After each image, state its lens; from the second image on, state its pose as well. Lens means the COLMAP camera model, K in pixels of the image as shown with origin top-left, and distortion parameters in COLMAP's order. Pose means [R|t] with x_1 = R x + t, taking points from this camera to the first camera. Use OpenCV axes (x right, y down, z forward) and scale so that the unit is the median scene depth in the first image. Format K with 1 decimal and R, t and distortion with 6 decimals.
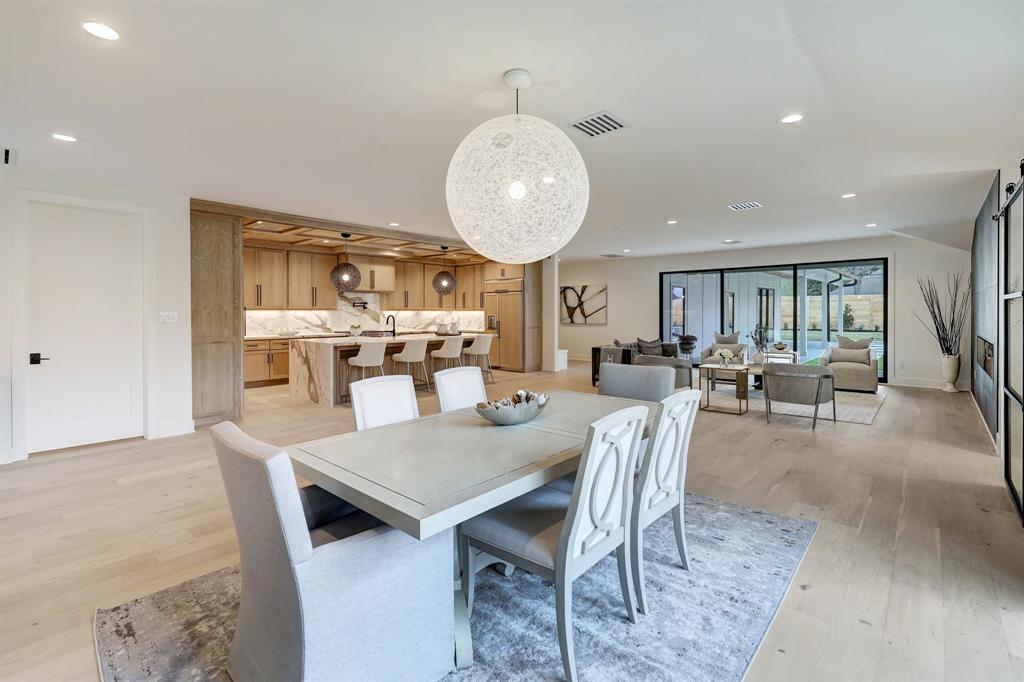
lens RADIAL K [[455.1, 0, 503.3], [0, 455.1, 314.9], [0, 0, 1]] dist [-0.002532, -0.000058]
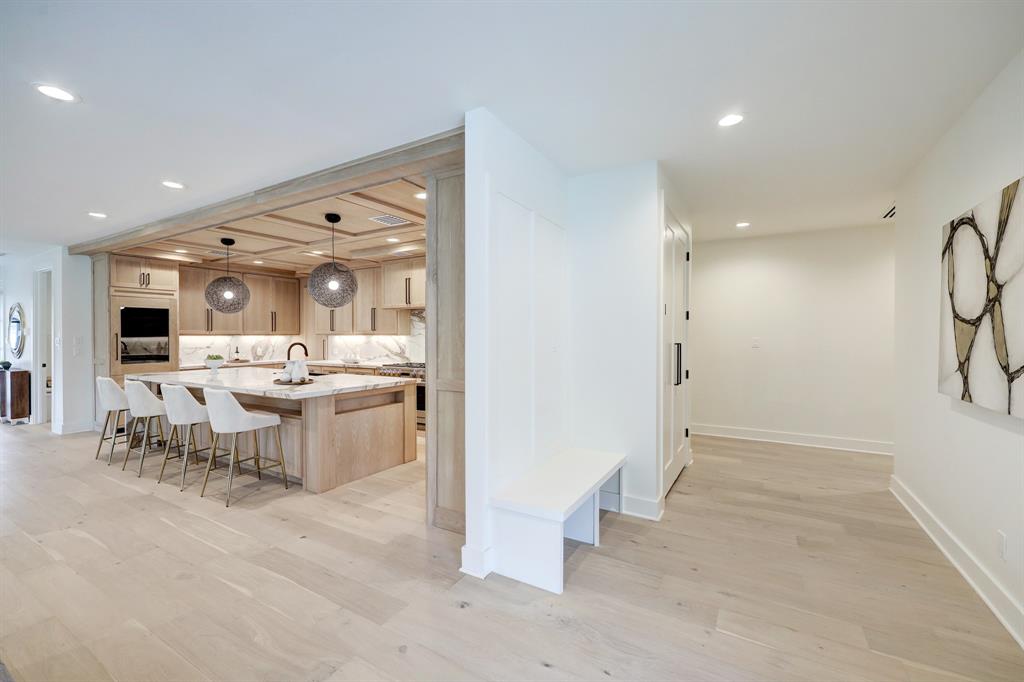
lens RADIAL K [[420.8, 0, 514.9], [0, 420.8, 338.0], [0, 0, 1]] dist [-0.002294, 0.000173]
pose [[0.213563, 0.008358, -0.976894, 0.375900], [-0.004823, 0.999960, 0.007501, -0.011373], [0.976917, 0.003110, 0.213594, 1.021476]]
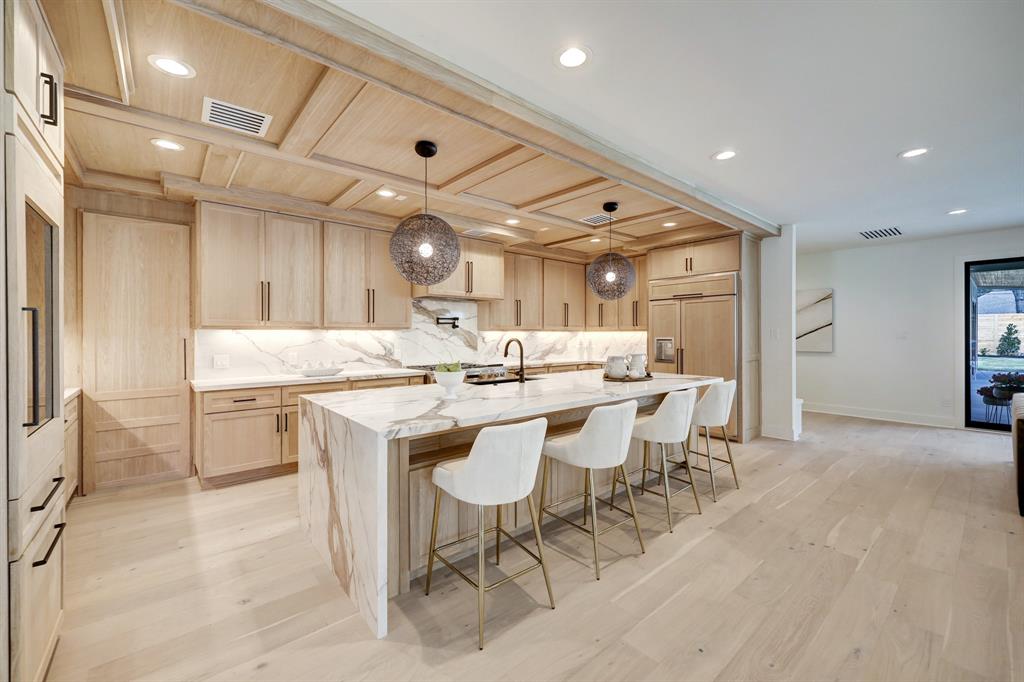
lens RADIAL K [[420.8, 0, 514.6], [0, 420.8, 337.6], [0, 0, 1]] dist [-0.002294, 0.000173]
pose [[0.992681, 0.000486, -0.120768, -0.164924], [-0.000310, 0.999999, 0.001476, -0.001081], [0.120768, -0.001428, 0.992680, 0.472747]]
